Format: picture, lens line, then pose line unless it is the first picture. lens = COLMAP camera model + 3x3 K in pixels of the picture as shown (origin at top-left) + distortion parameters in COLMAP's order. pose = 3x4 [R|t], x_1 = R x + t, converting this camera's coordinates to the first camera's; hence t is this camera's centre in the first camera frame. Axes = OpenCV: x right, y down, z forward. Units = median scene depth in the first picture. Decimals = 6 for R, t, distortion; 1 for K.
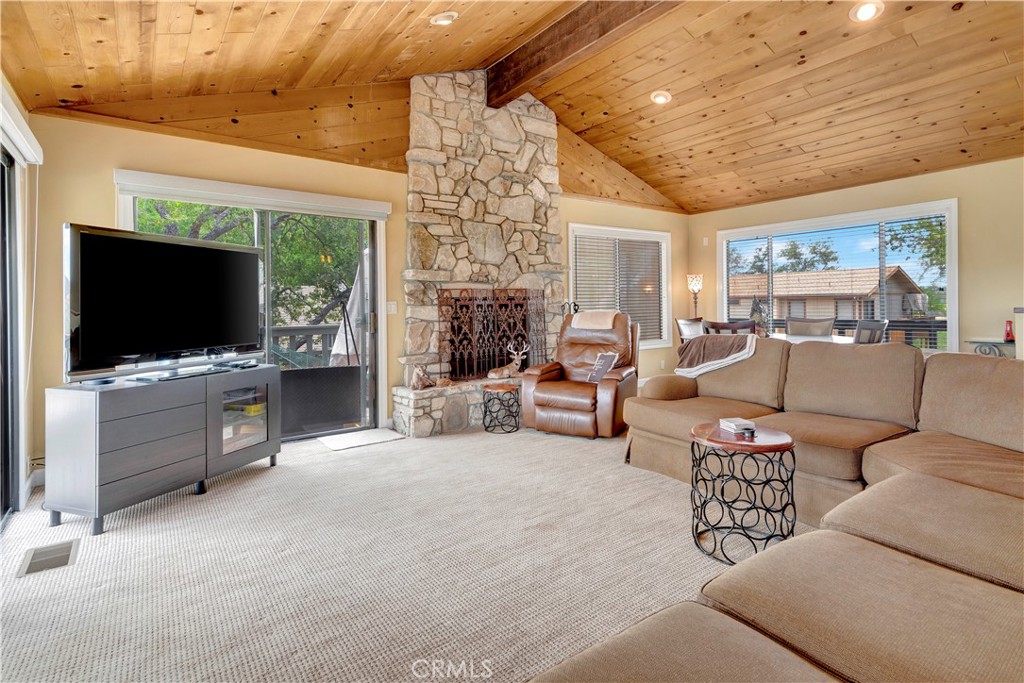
lens RADIAL K [[506.1, 0, 502.9], [0, 506.1, 303.8], [0, 0, 1]] dist [0.020703, -0.001580]
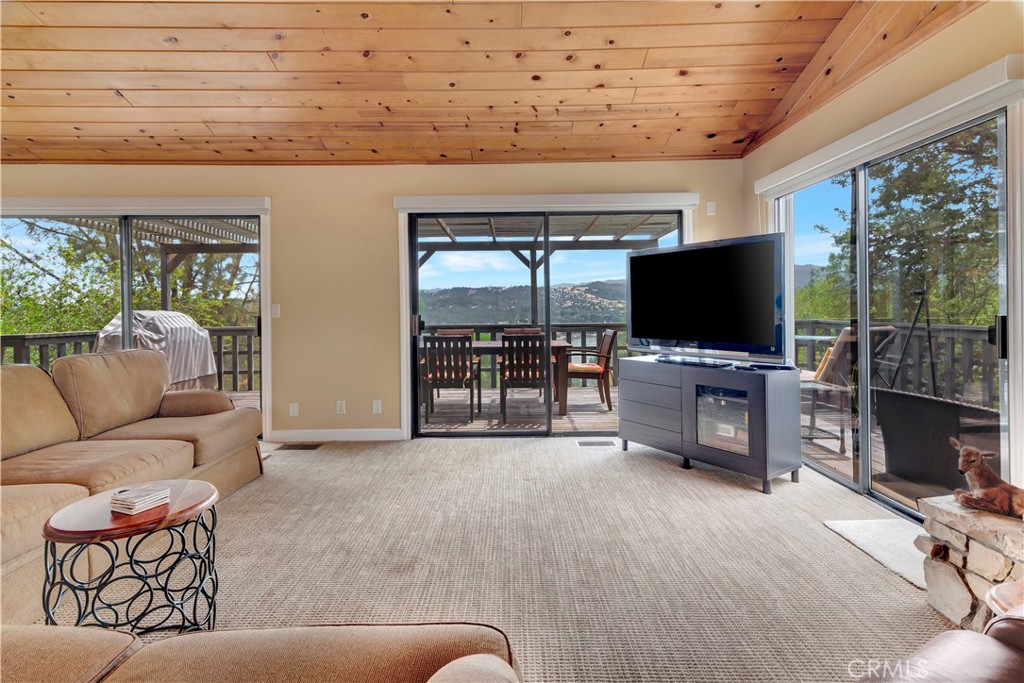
lens RADIAL K [[506.1, 0, 508.4], [0, 506.1, 311.3], [0, 0, 1]] dist [0.020703, -0.001580]
pose [[-0.580446, 0.026782, -0.813858, 0.342196], [0.023118, 0.999598, 0.016406, -0.003734], [0.813971, -0.009292, -0.580832, 0.825678]]
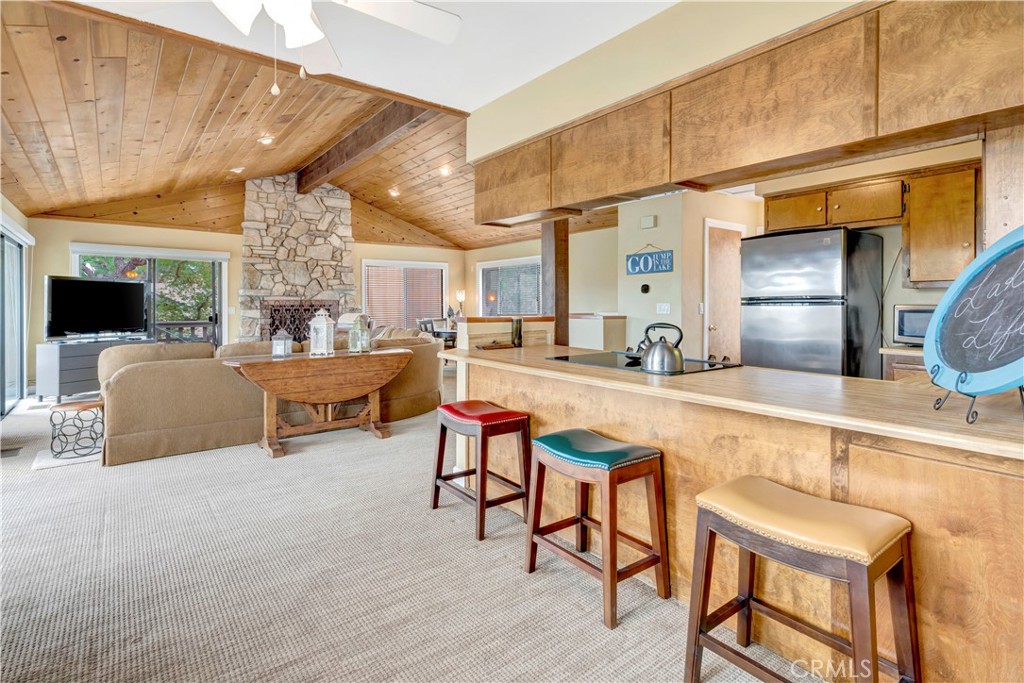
lens RADIAL K [[506.1, 0, 500.4], [0, 506.1, 308.1], [0, 0, 1]] dist [0.020703, -0.001580]
pose [[0.999690, 0.014259, 0.020433, 0.643376], [-0.014512, 0.999819, 0.012293, -0.033736], [-0.020254, -0.012586, 0.999716, -0.758310]]
